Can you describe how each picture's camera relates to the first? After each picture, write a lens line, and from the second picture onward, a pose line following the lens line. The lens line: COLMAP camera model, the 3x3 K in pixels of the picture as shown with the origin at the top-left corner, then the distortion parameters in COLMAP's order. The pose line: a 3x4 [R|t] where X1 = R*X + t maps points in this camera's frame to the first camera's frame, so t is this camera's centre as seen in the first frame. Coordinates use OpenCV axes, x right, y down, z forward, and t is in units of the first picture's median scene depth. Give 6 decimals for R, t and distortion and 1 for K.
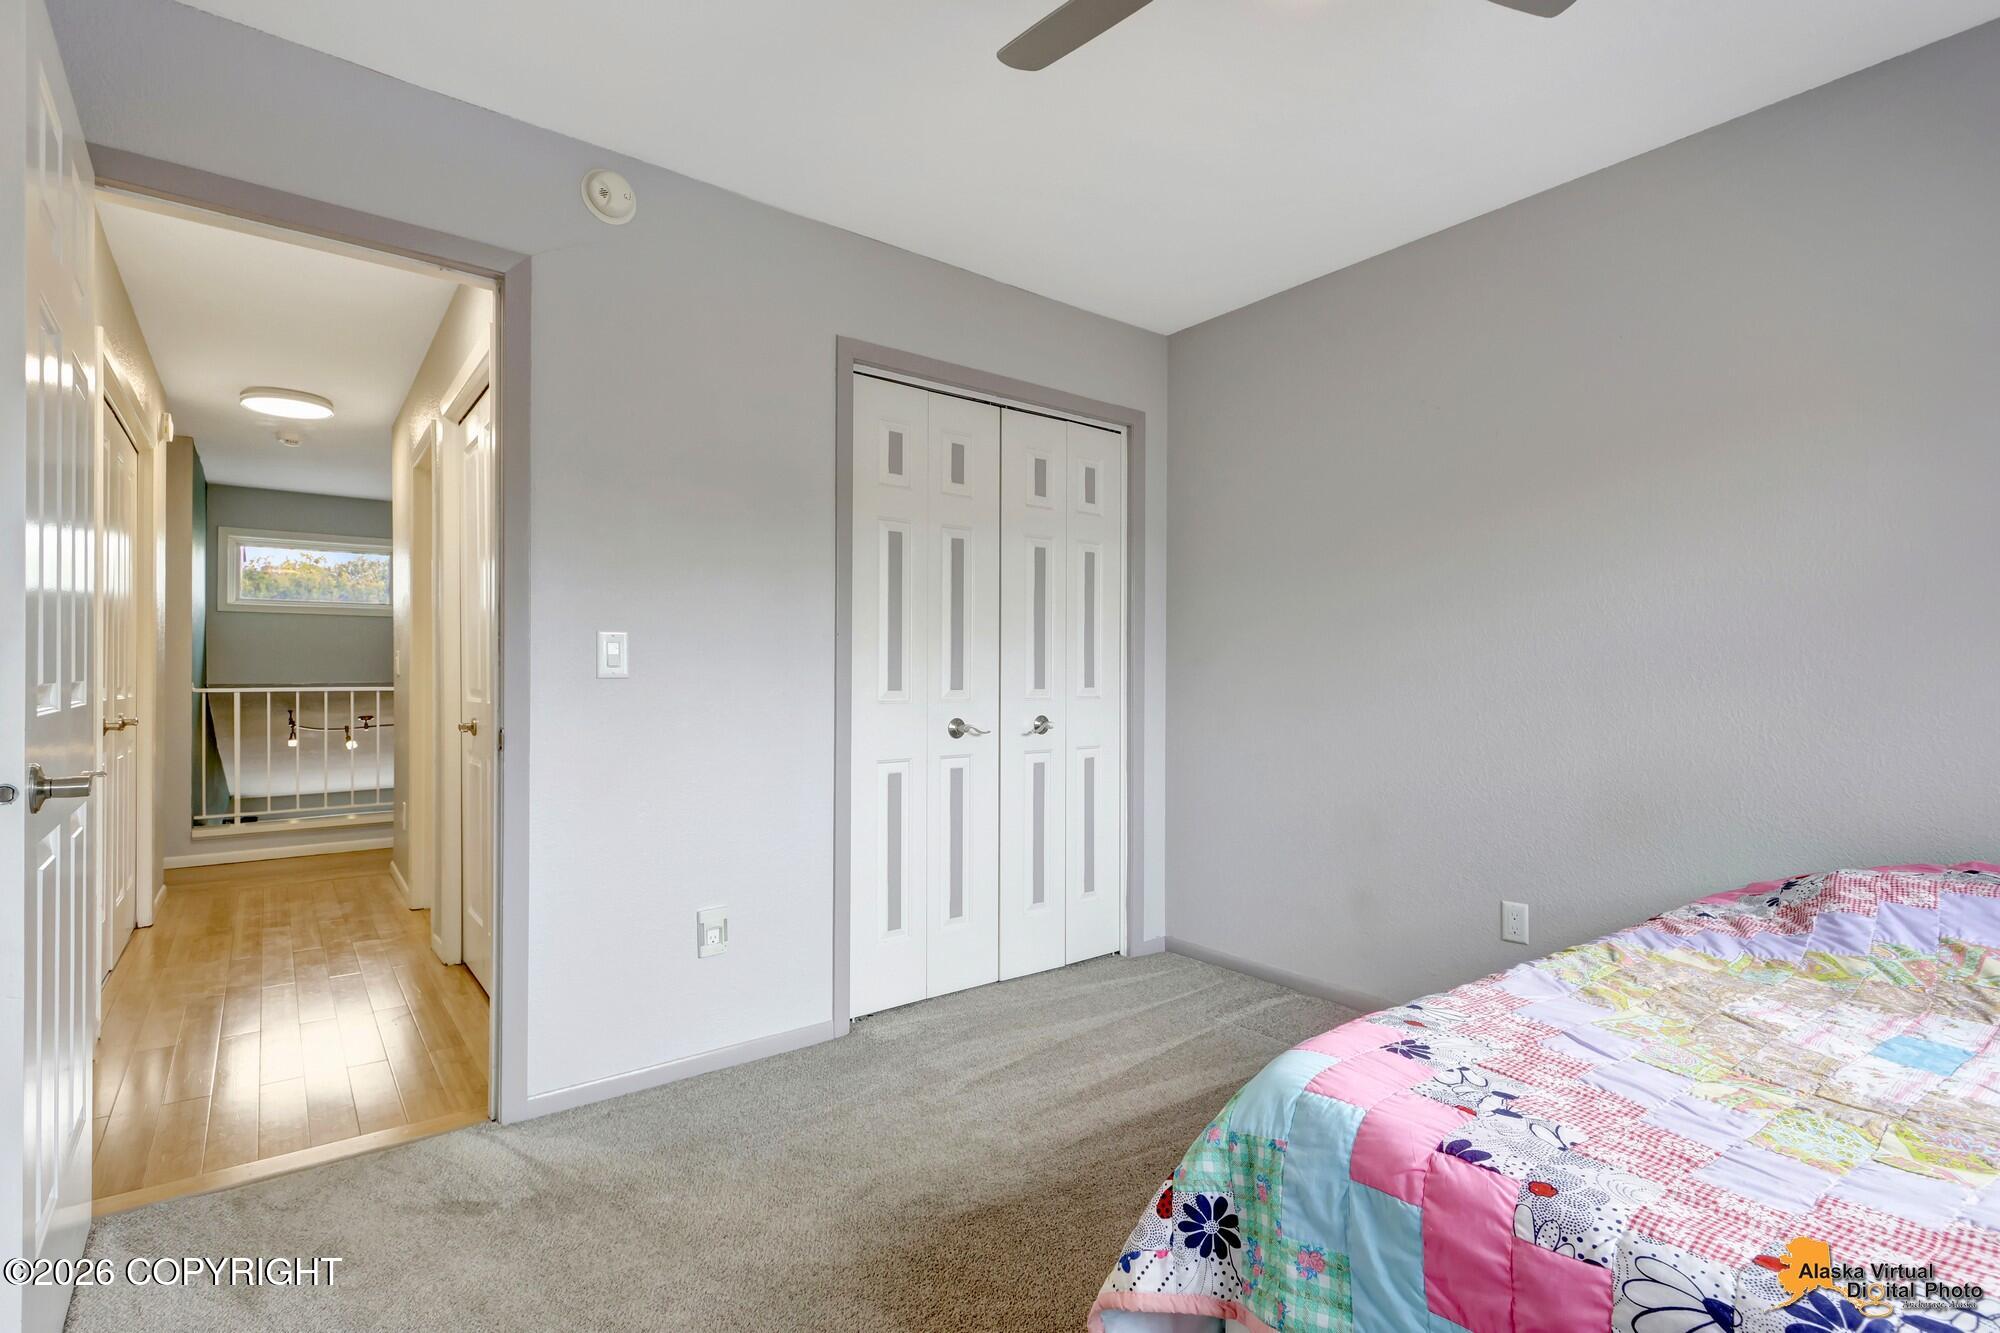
lens RADIAL K [[940.5, 0, 991.8], [0, 940.5, 676.3], [0, 0, 1]] dist [-0.000560, 0.000198]
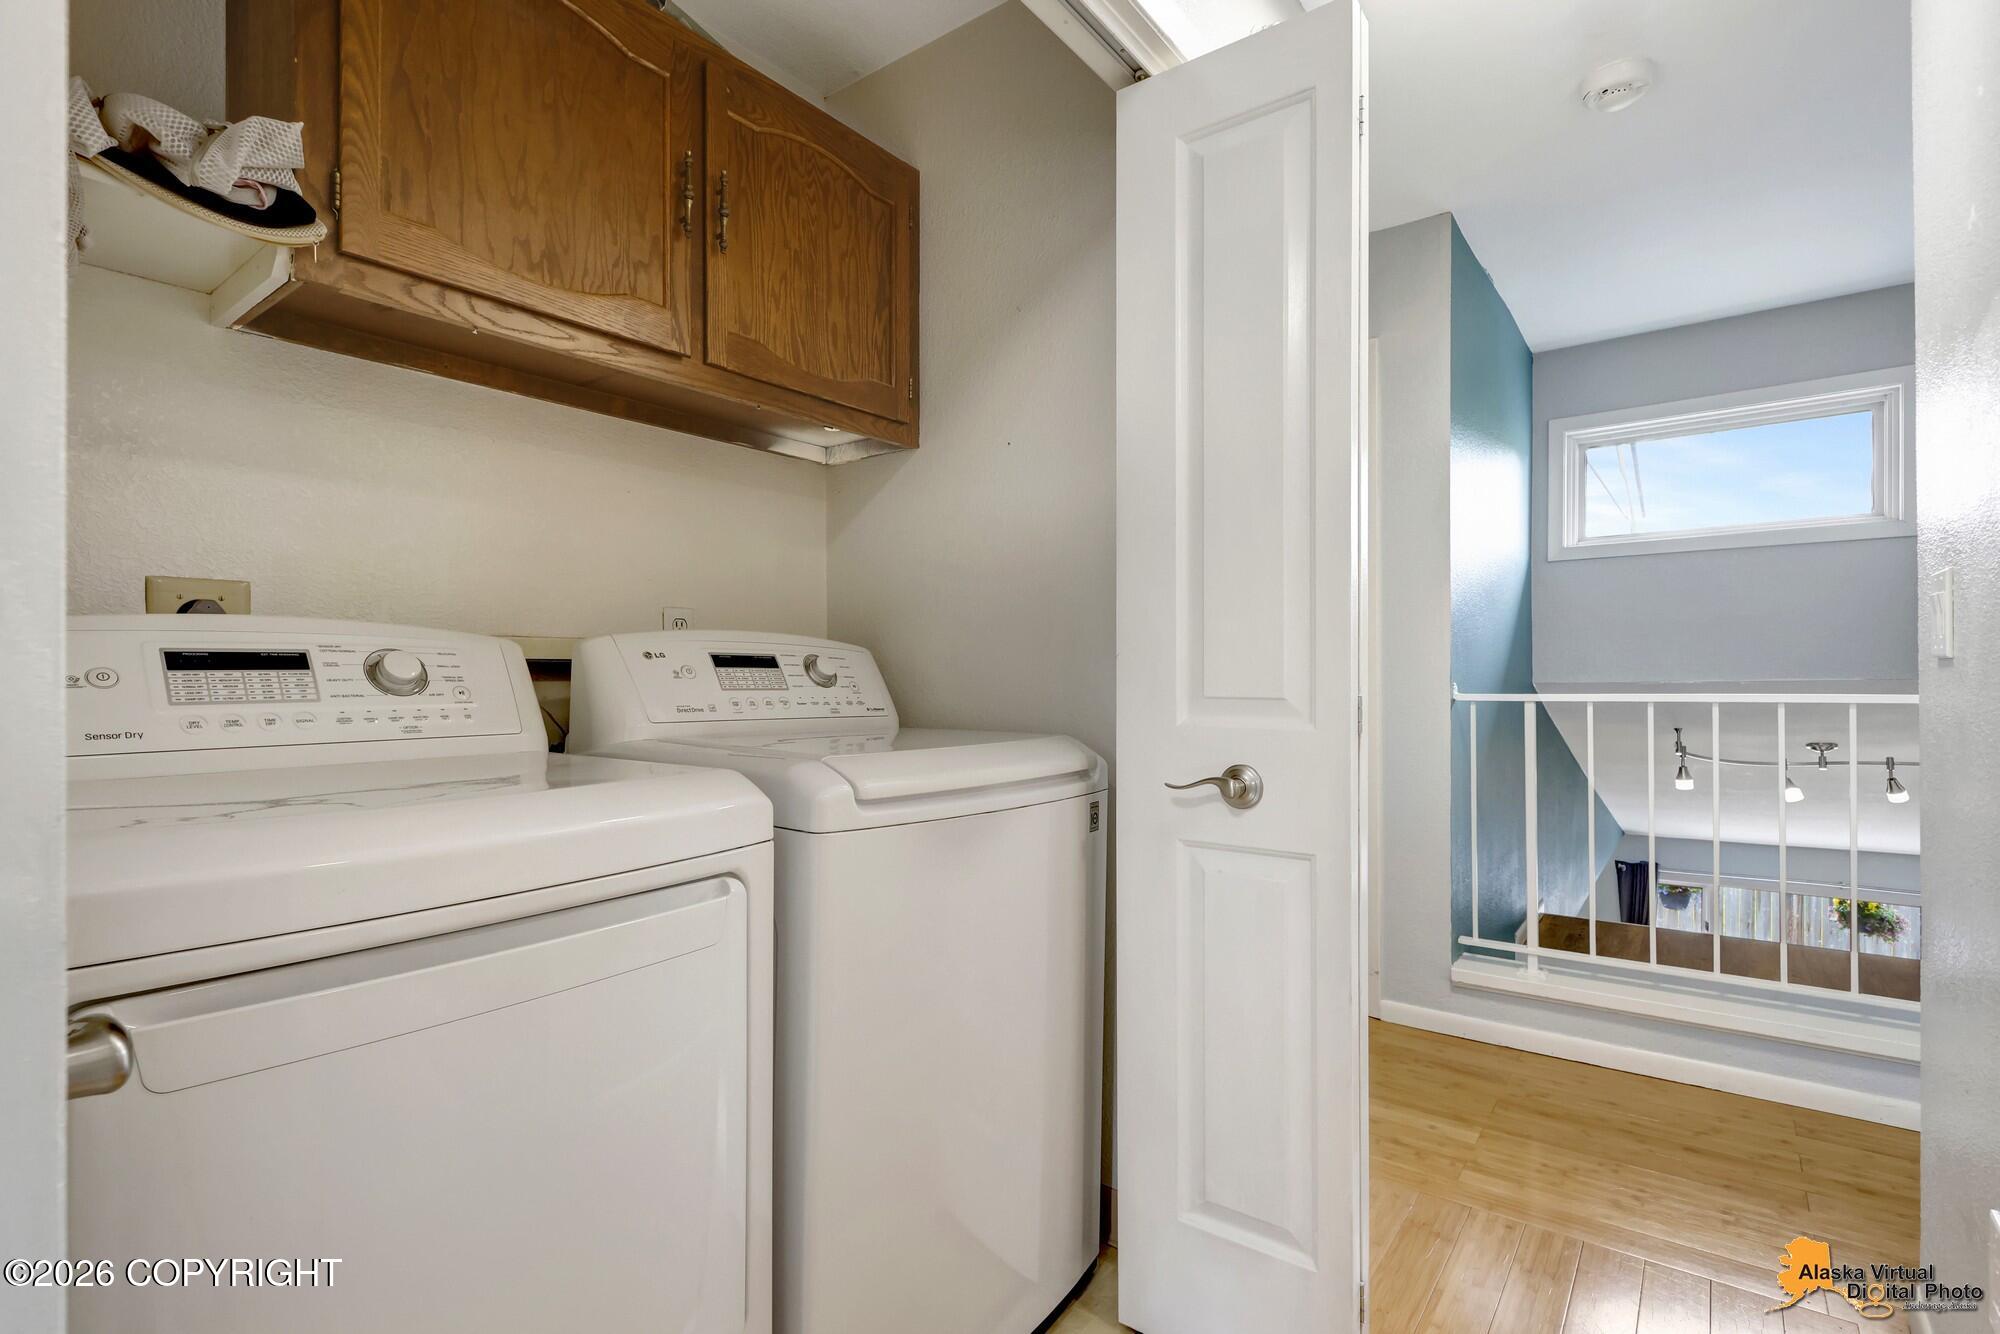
lens RADIAL K [[940.5, 0, 991.5], [0, 940.5, 673.0], [0, 0, 1]] dist [-0.000560, 0.000198]
pose [[0.252855, -0.005820, -0.967487, -0.372179], [0.006884, 0.999967, -0.004216, 0.003197], [0.967480, -0.005594, 0.252887, 0.562886]]
